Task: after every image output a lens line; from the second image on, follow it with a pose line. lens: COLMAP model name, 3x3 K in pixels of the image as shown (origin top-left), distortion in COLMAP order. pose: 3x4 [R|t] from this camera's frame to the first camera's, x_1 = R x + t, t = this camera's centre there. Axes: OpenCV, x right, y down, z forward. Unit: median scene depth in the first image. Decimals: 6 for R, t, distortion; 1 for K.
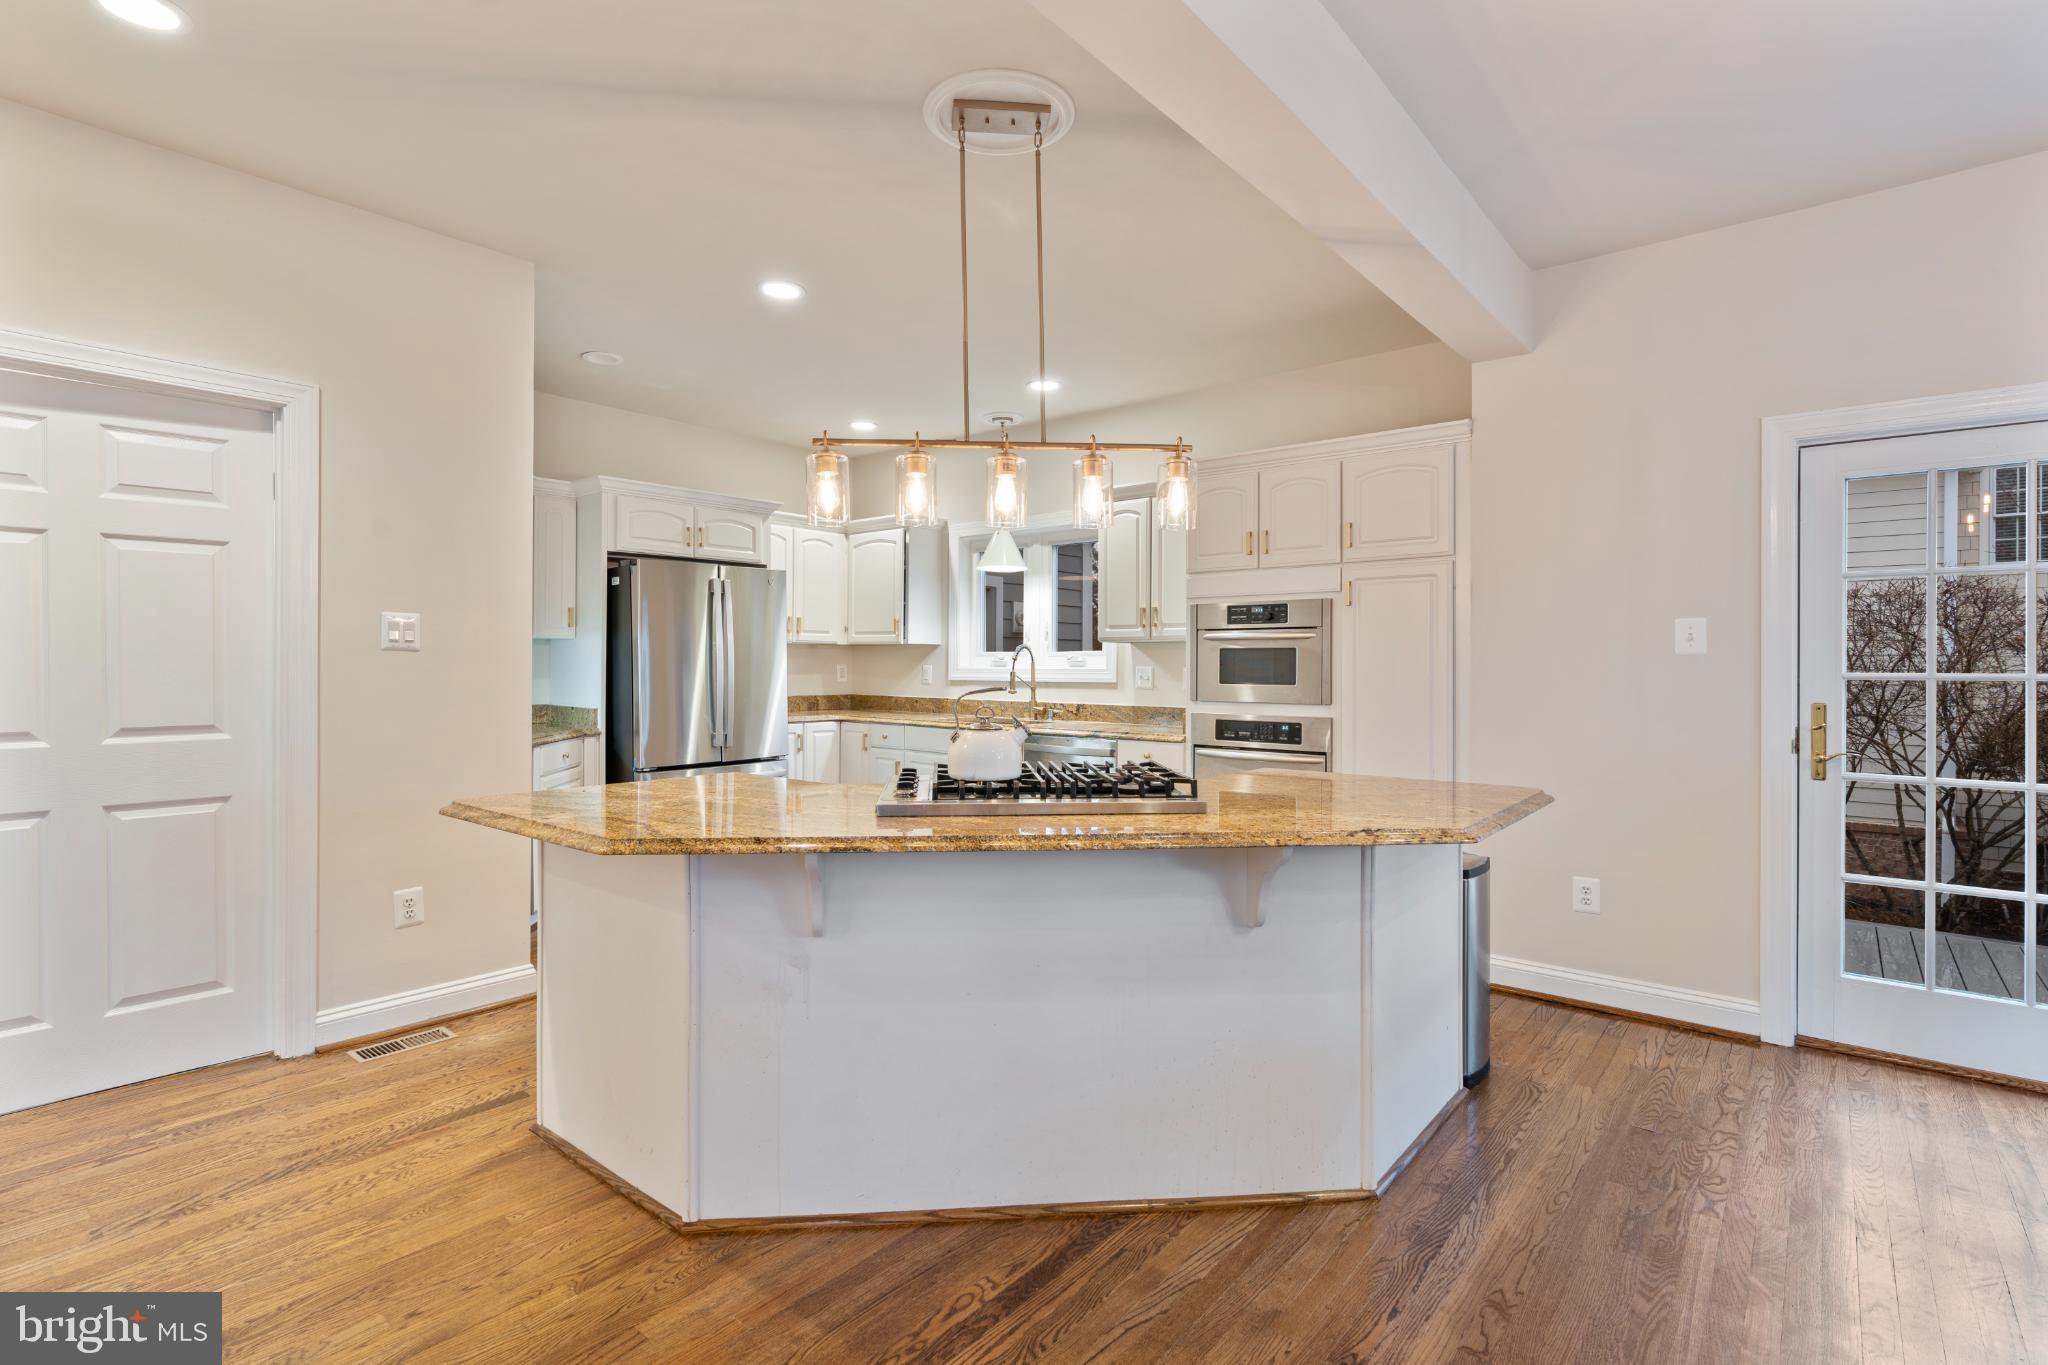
lens RADIAL K [[970.3, 0, 1009.4], [0, 970.3, 669.1], [0, 0, 1]] dist [-0.010032, 0.001967]
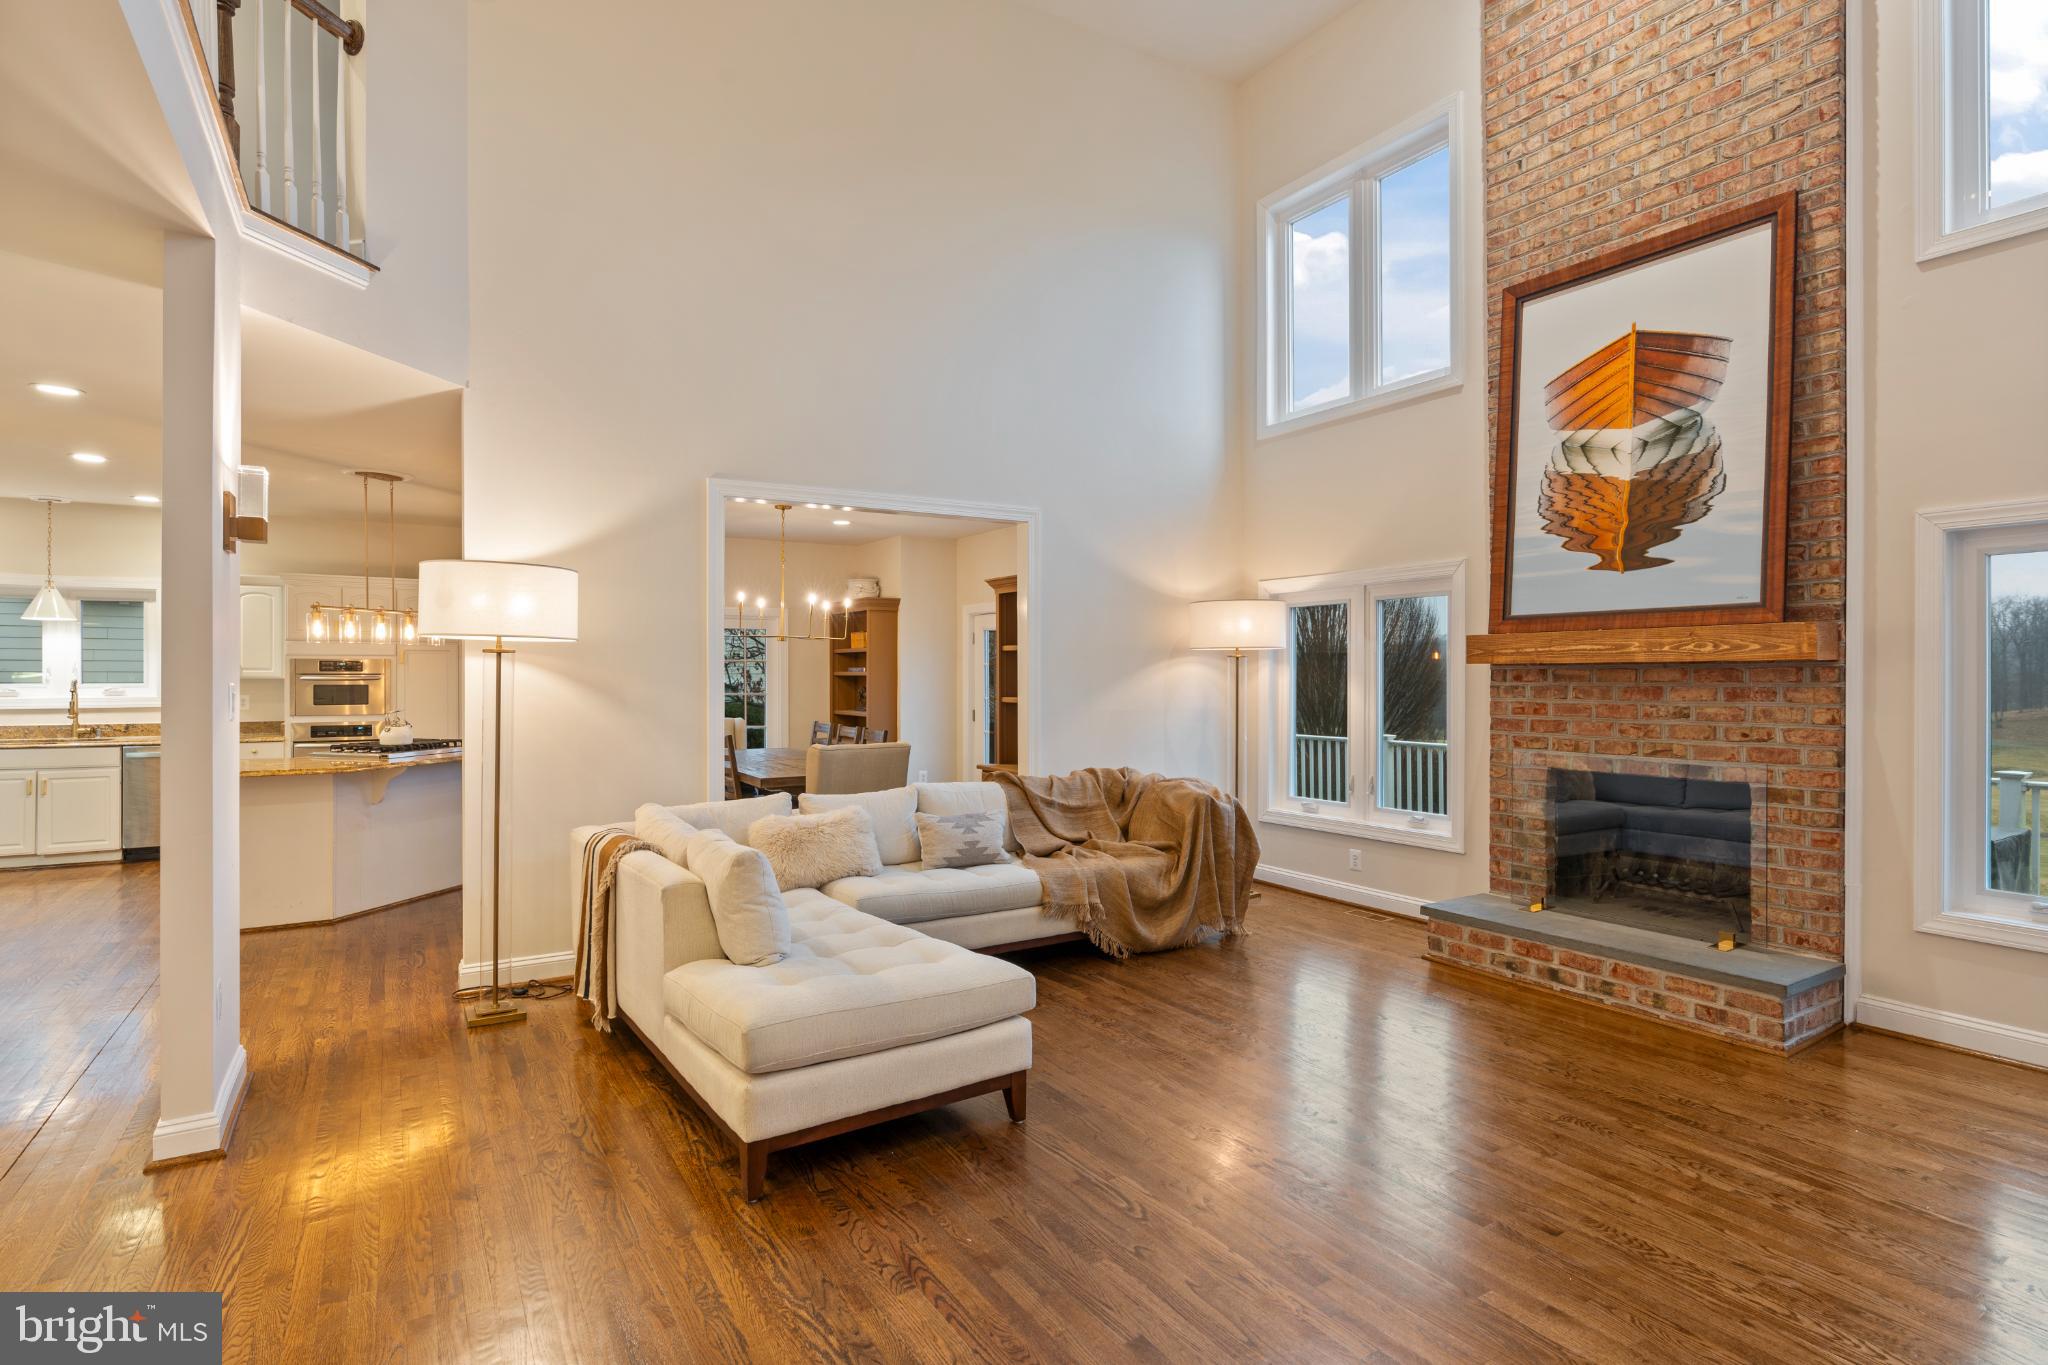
lens RADIAL K [[1030.7, 0, 1016.8], [0, 1030.7, 672.0], [0, 0, 1]] dist [-0.001959, 0.000461]
pose [[0.309872, -0.002715, 0.950775, -1.197083], [0.002435, 0.999995, 0.002062, -0.047494], [-0.950775, 0.001676, 0.309877, -0.800385]]
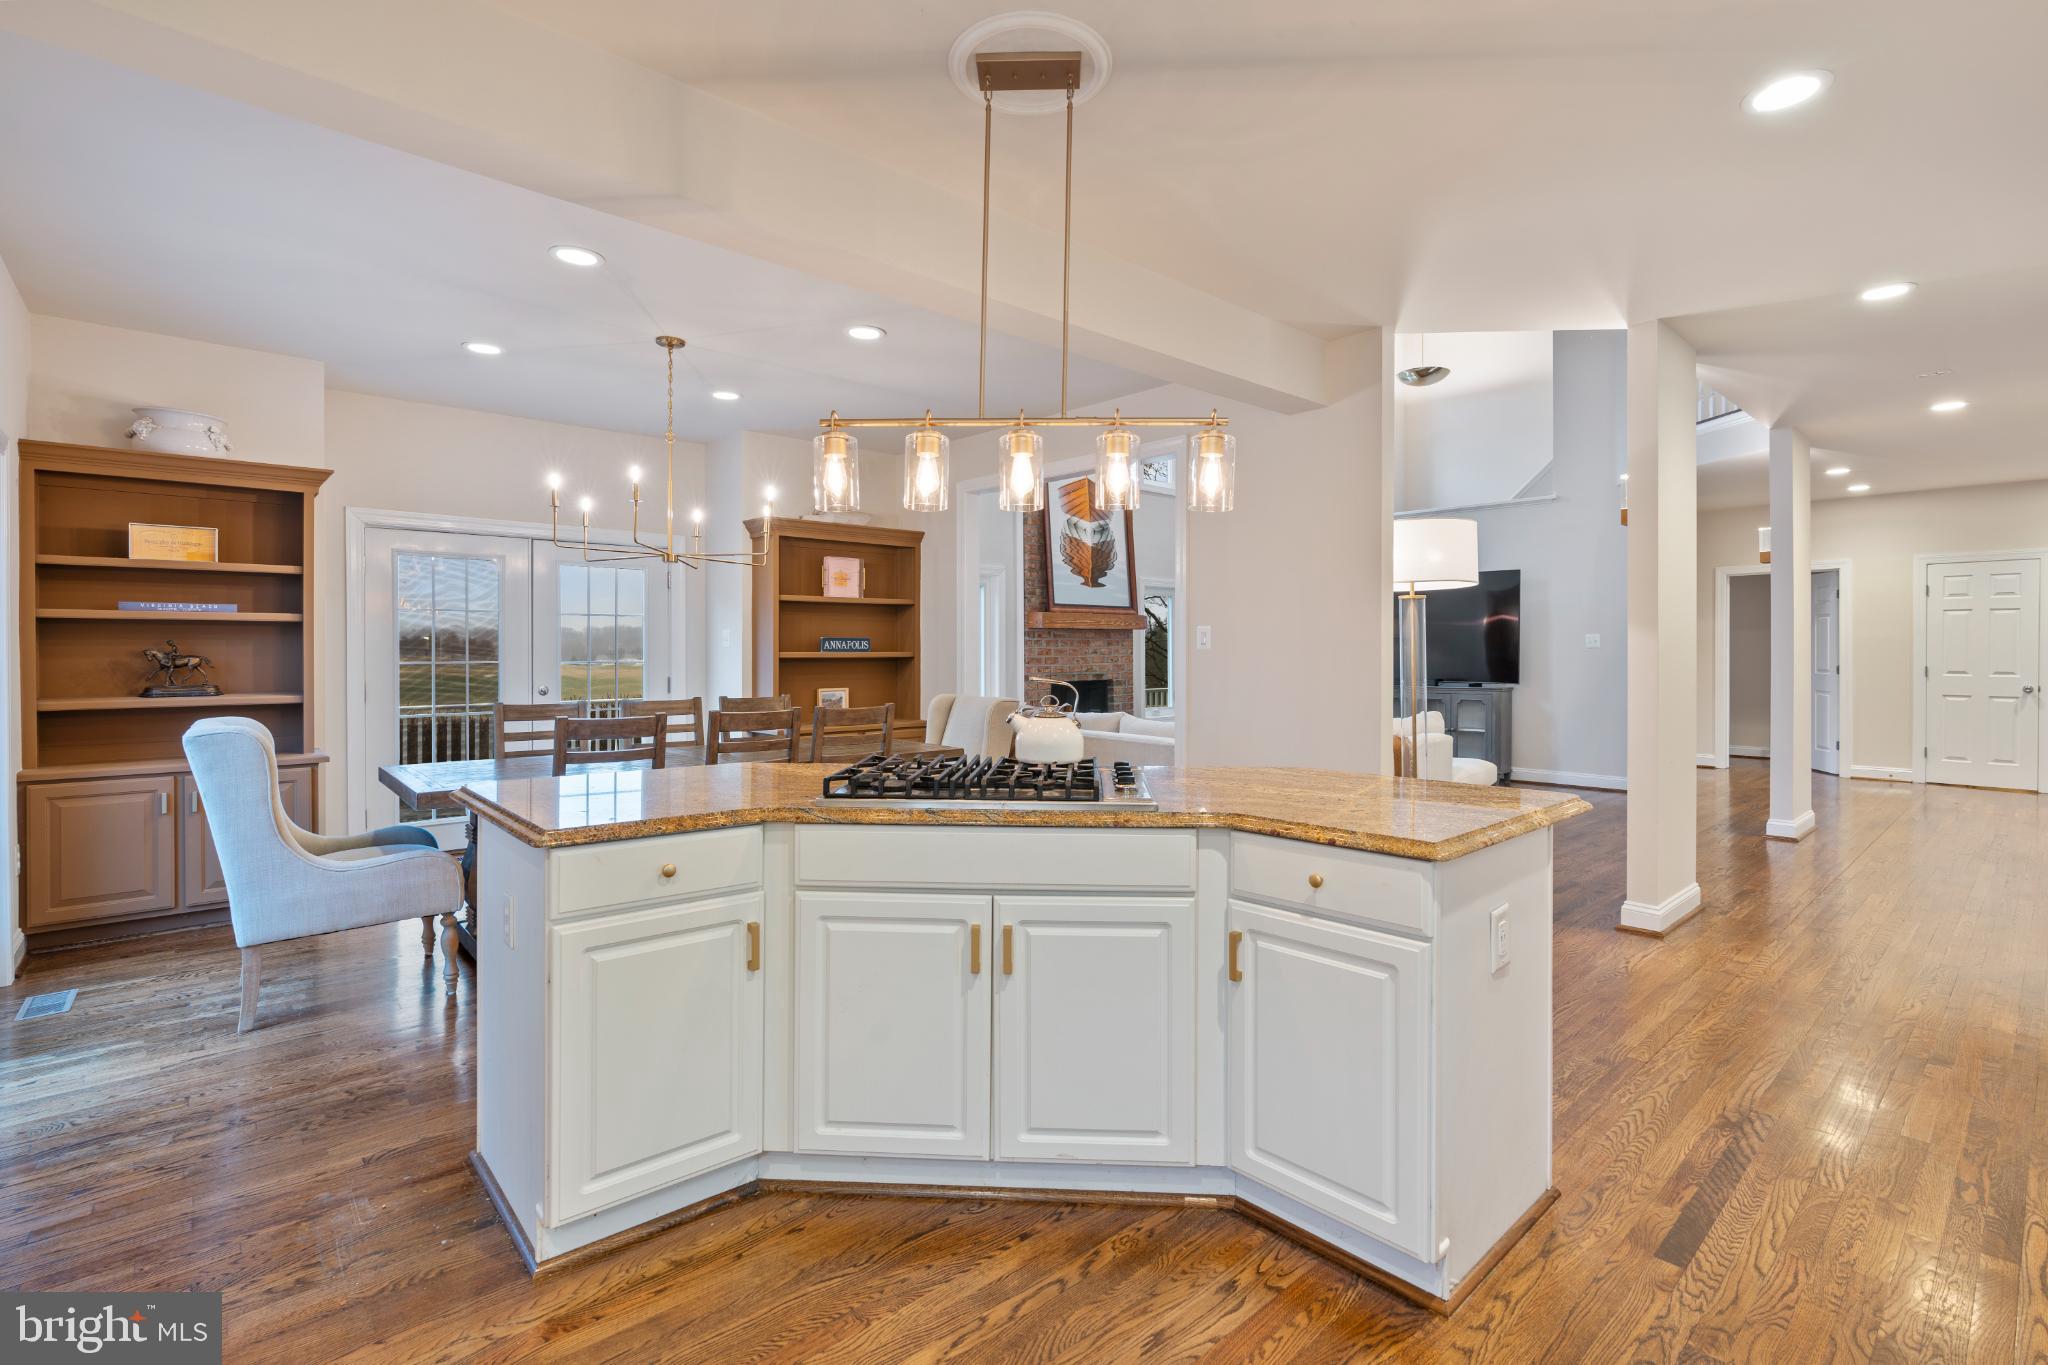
lens RADIAL K [[935.5, 0, 1022.3], [0, 935.5, 667.3], [0, 0, 1]] dist [-0.008190, 0.002915]
pose [[-0.990996, -0.006214, 0.133748, -0.076611], [-0.003429, 0.999773, 0.021044, -0.008672], [-0.133849, 0.020395, -0.990792, 1.142727]]
